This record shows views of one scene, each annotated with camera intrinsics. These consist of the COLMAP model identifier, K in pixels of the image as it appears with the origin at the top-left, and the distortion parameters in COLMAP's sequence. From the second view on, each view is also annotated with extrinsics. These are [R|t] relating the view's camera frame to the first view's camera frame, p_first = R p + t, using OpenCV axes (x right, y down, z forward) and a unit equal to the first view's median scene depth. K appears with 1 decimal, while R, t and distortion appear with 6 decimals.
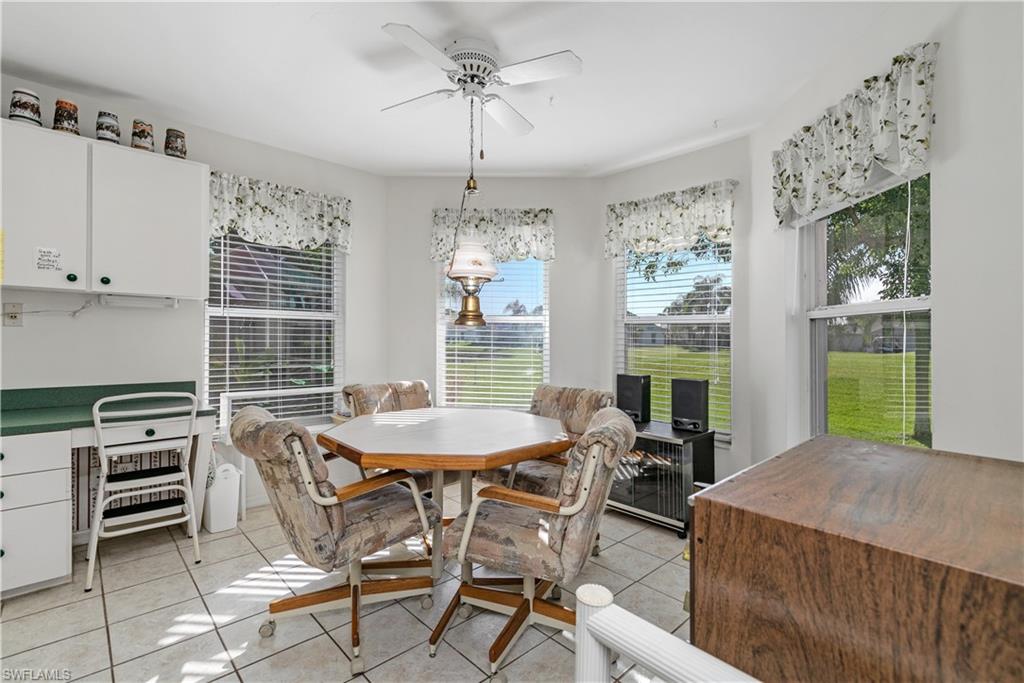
lens RADIAL K [[461.5, 0, 513.0], [0, 461.5, 330.8], [0, 0, 1]] dist [0.003516, 0.001093]
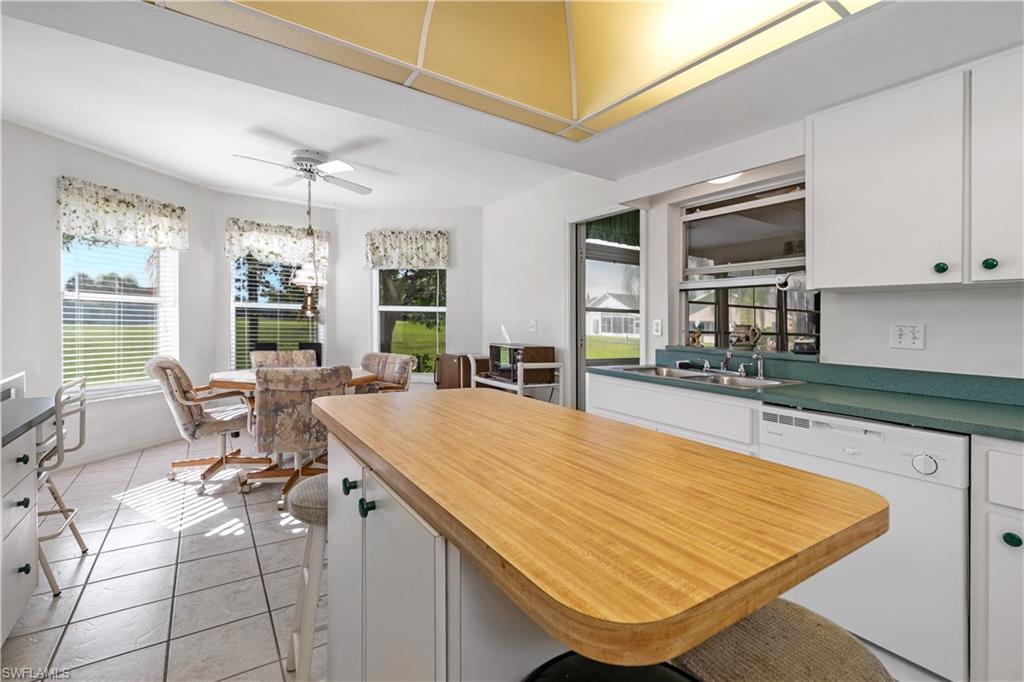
lens RADIAL K [[461.5, 0, 513.1], [0, 461.5, 336.9], [0, 0, 1]] dist [0.003516, 0.001093]
pose [[0.171470, -0.041137, 0.984330, -1.099534], [-0.025008, 0.998624, 0.046091, -0.014251], [-0.984872, -0.032519, 0.170205, -0.033822]]
